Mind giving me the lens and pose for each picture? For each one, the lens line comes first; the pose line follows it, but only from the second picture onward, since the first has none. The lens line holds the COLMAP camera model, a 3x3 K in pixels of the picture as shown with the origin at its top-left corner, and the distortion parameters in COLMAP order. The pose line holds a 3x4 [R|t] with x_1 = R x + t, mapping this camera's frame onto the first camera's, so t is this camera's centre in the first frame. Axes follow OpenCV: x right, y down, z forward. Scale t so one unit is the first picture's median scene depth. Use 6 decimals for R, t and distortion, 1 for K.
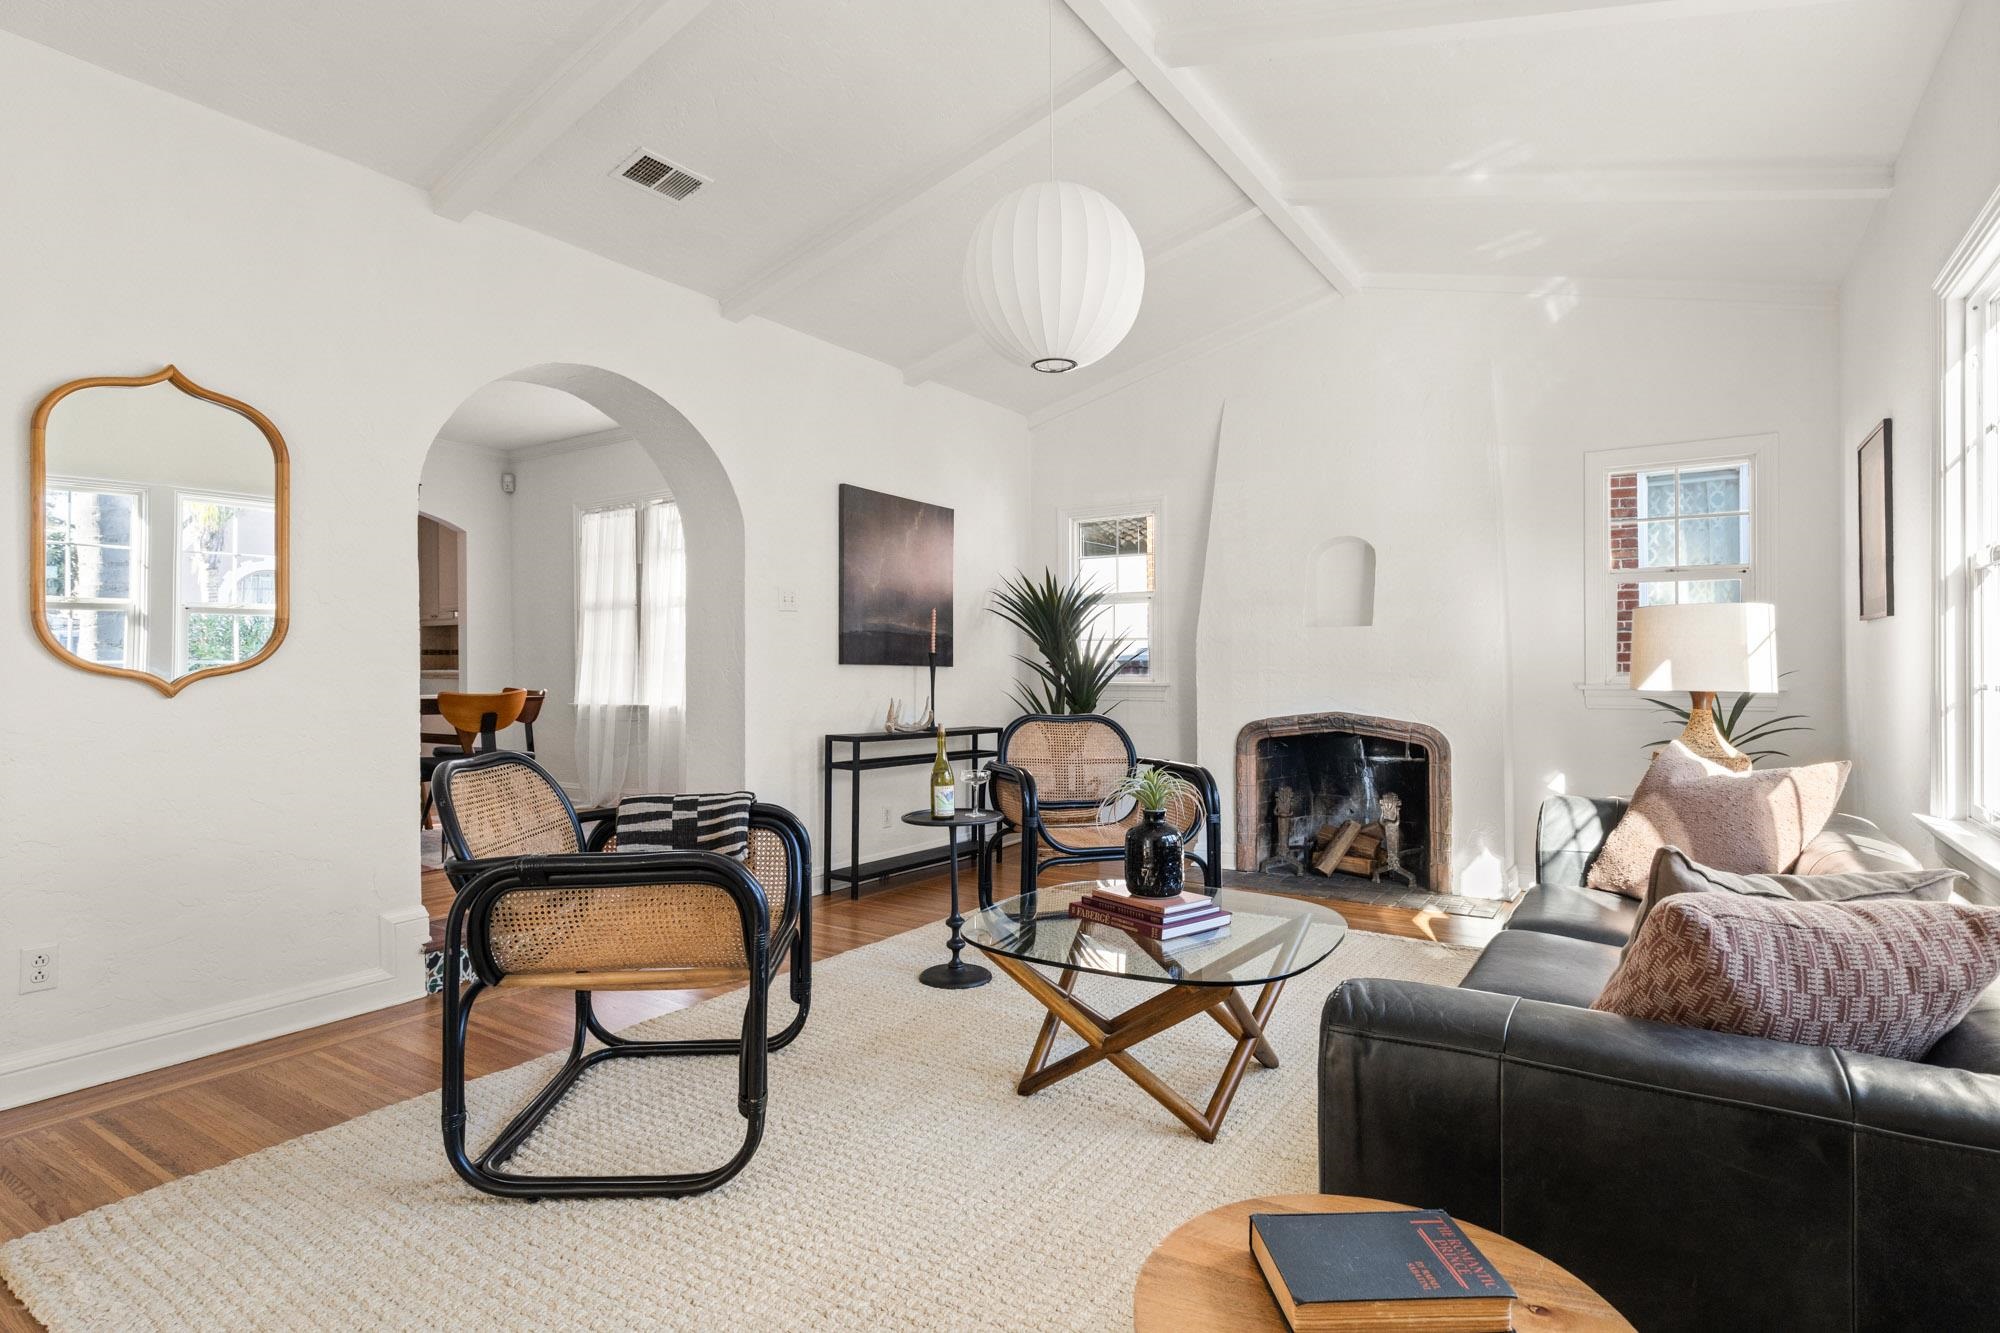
lens RADIAL K [[1033.3, 0, 1000.0], [0, 1033.3, 666.5], [0, 0, 1]] dist [-0.003997, 0.000021]
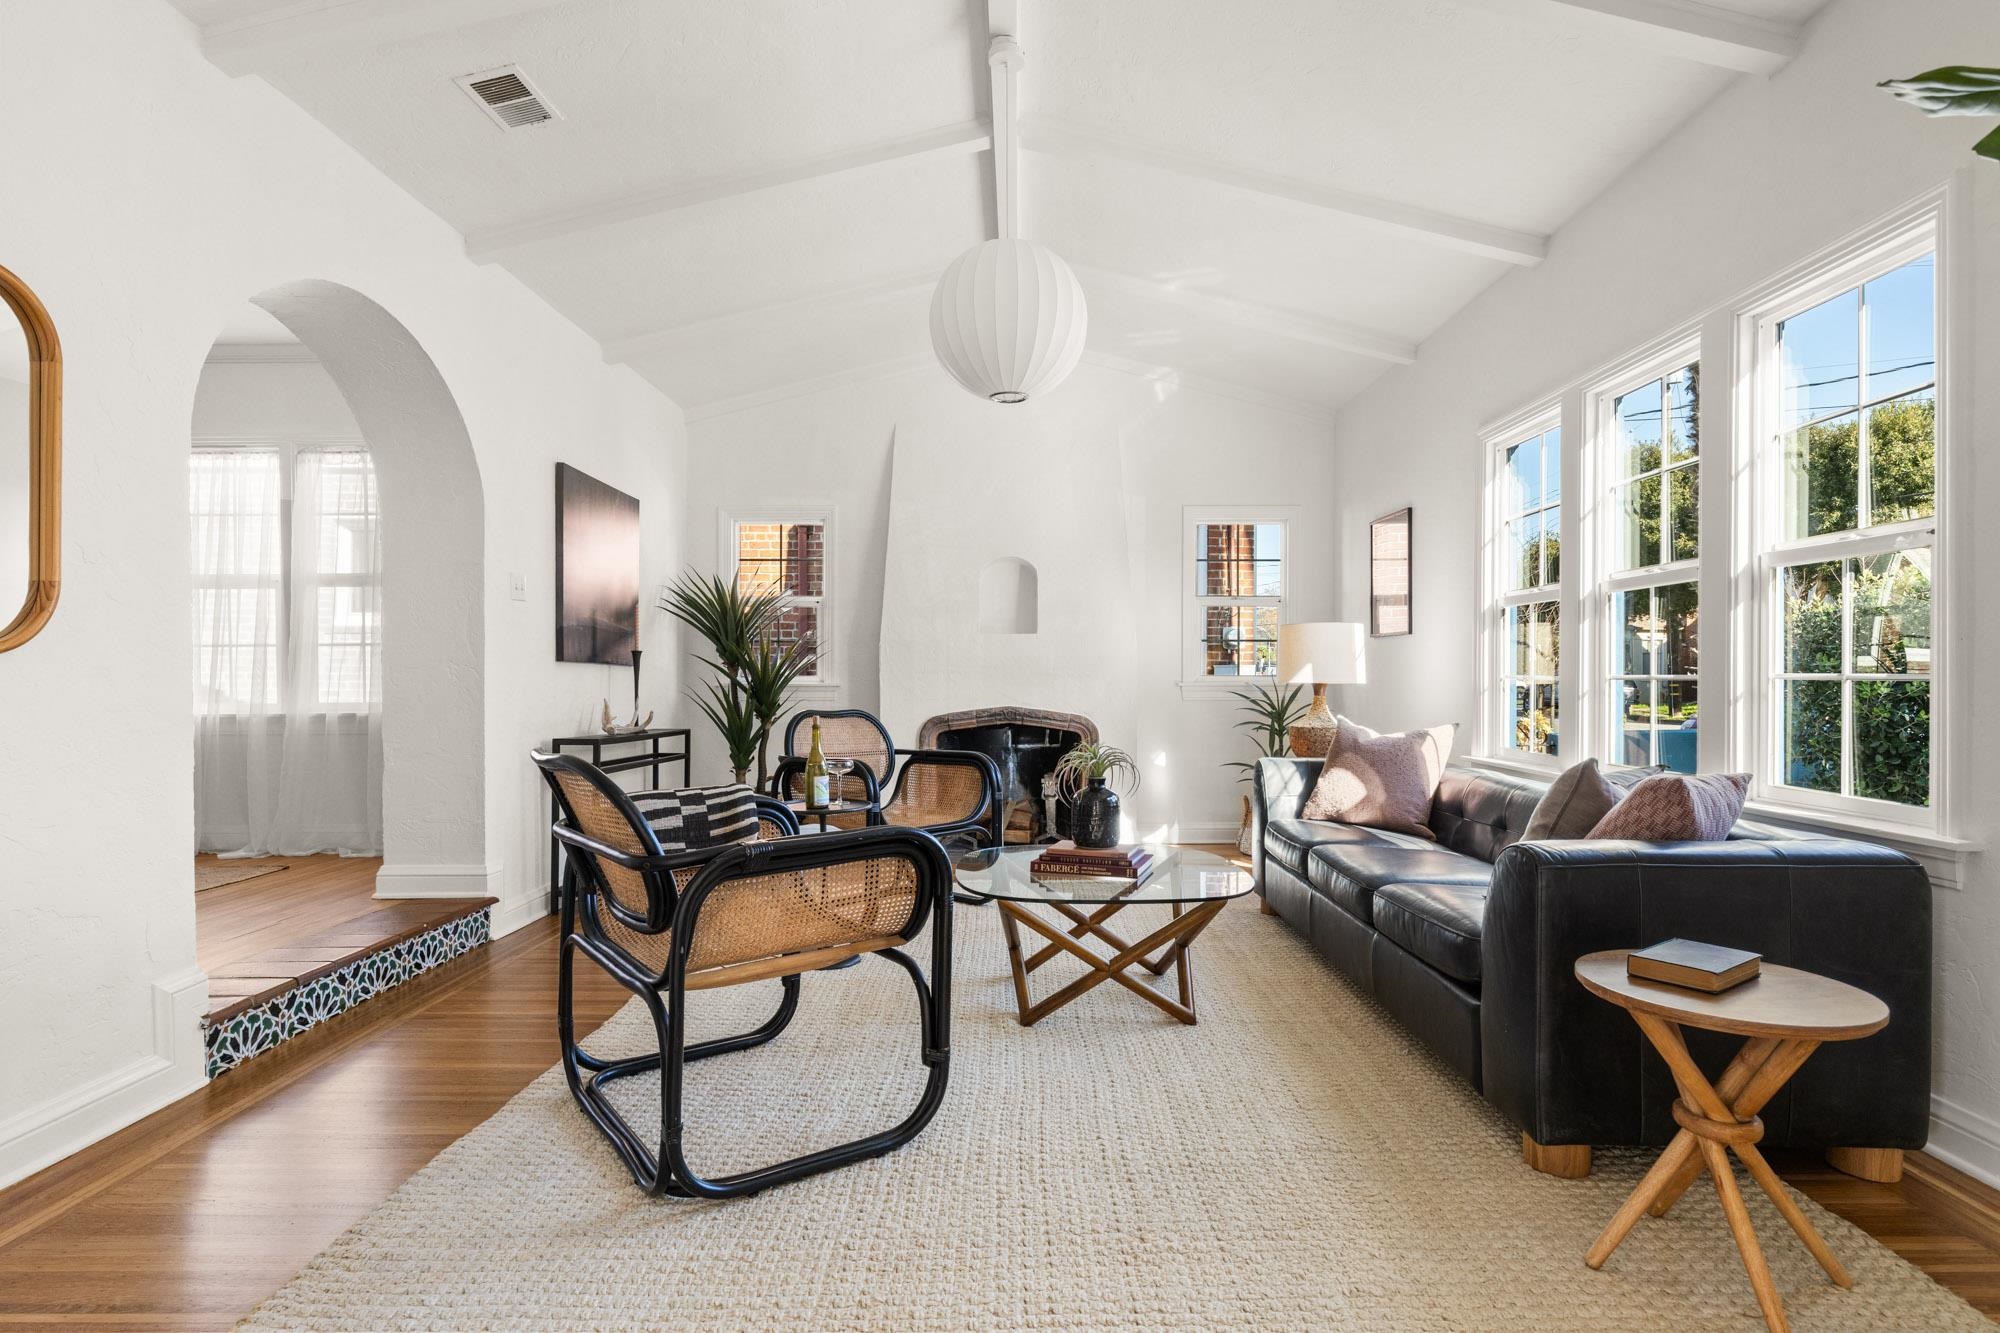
lens RADIAL K [[1053.7, 0, 998.8], [0, 1053.7, 676.2], [0, 0, 1]] dist [0.000619, 0.000518]
pose [[0.831585, 0.003836, 0.555384, -0.396240], [-0.003812, 0.999992, -0.001199, 0.012914], [-0.555384, -0.001120, 0.831593, 0.020010]]
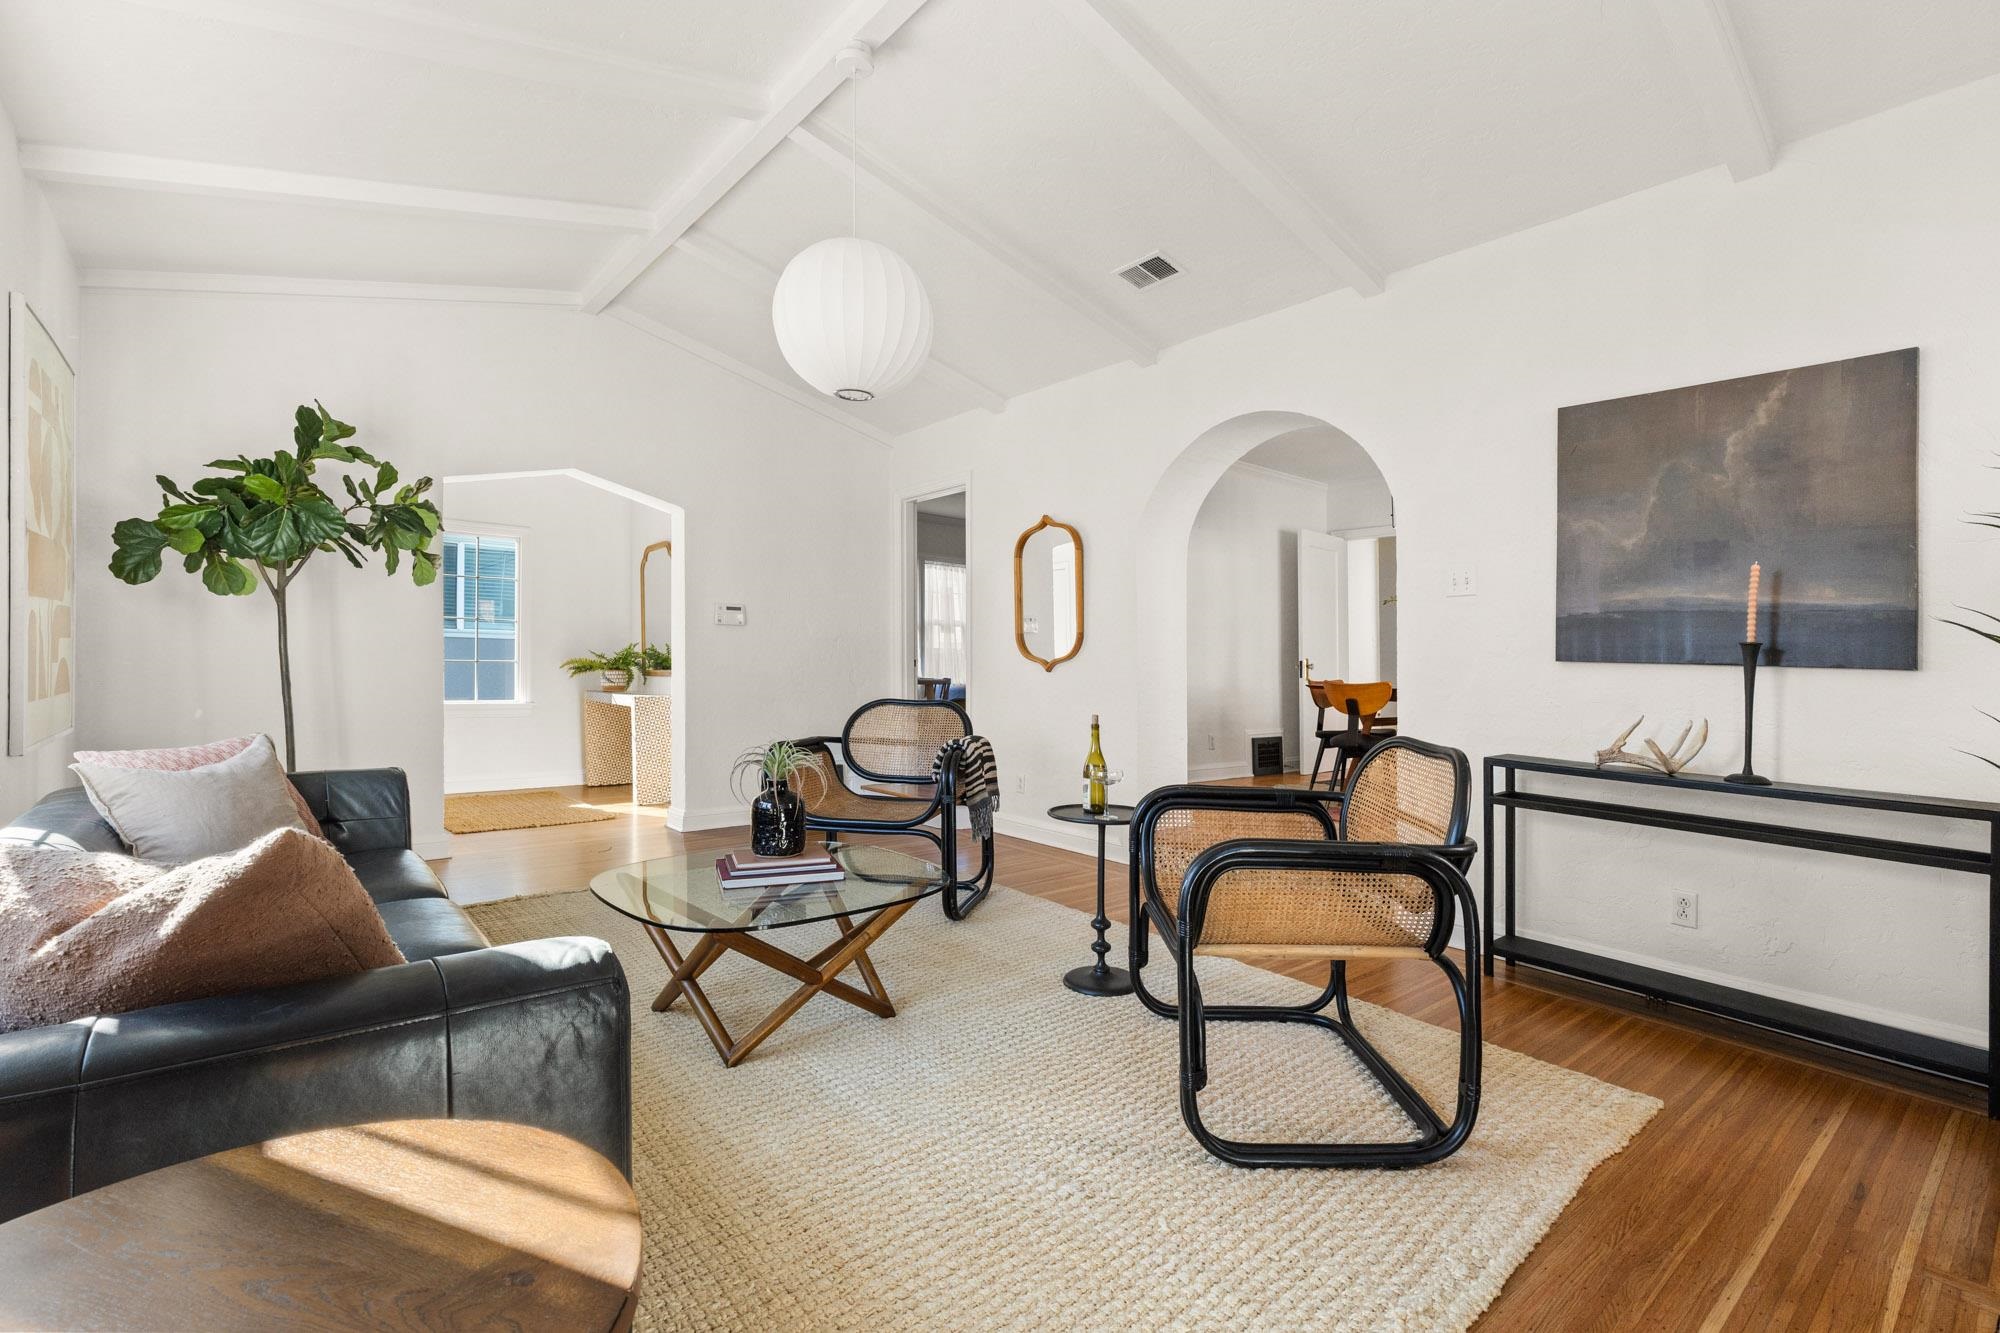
lens RADIAL K [[905.8, 0, 1005.0], [0, 905.8, 674.8], [0, 0, 1]] dist [0.000518, 0.000029]
pose [[-0.229571, -0.001543, -0.973291, 0.627369], [-0.024774, 0.999684, 0.004259, 0.015368], [0.972977, 0.025090, -0.229537, 0.889594]]
